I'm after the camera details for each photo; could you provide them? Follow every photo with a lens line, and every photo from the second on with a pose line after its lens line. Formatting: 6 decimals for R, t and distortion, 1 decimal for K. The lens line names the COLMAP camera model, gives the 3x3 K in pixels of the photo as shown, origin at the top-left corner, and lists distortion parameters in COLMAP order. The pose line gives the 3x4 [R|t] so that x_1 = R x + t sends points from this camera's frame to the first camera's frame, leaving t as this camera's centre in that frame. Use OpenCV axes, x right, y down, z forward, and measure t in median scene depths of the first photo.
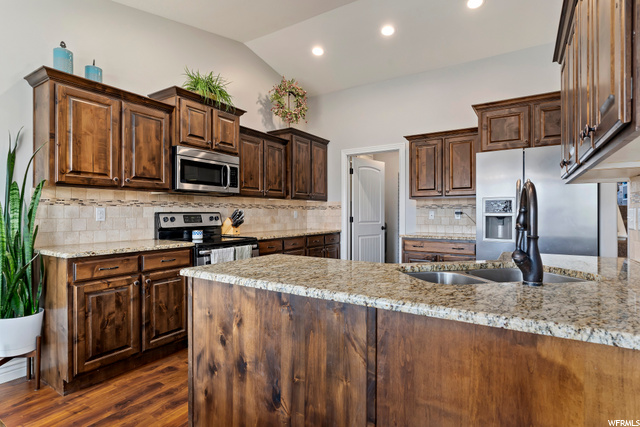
lens RADIAL K [[330.6, 0, 320.8], [0, 330.6, 211.8], [0, 0, 1]] dist [-0.002803, -0.000444]
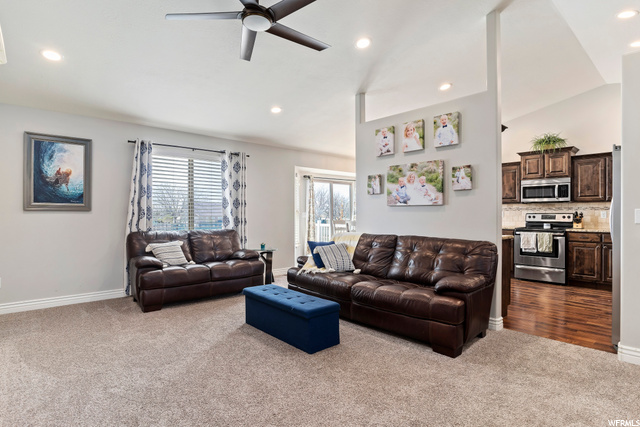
lens RADIAL K [[330.6, 0, 322.3], [0, 330.6, 217.5], [0, 0, 1]] dist [-0.002803, -0.000444]
pose [[-0.270281, 0.011618, -0.962711, 2.047935], [0.003678, 0.999932, 0.011035, 0.000524], [0.962774, -0.000558, -0.270305, 0.403896]]
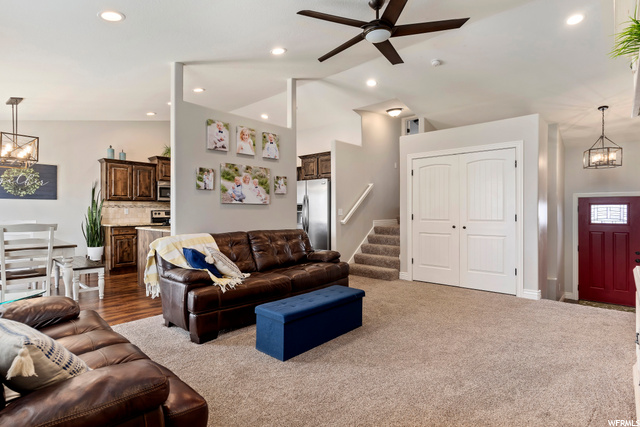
lens RADIAL K [[330.6, 0, 318.7], [0, 330.6, 210.3], [0, 0, 1]] dist [-0.002803, -0.000444]
pose [[0.986071, 0.000383, -0.166327, 1.134087], [0.000267, 0.999992, 0.003885, -0.009454], [0.166327, -0.003875, 0.986063, -1.159787]]
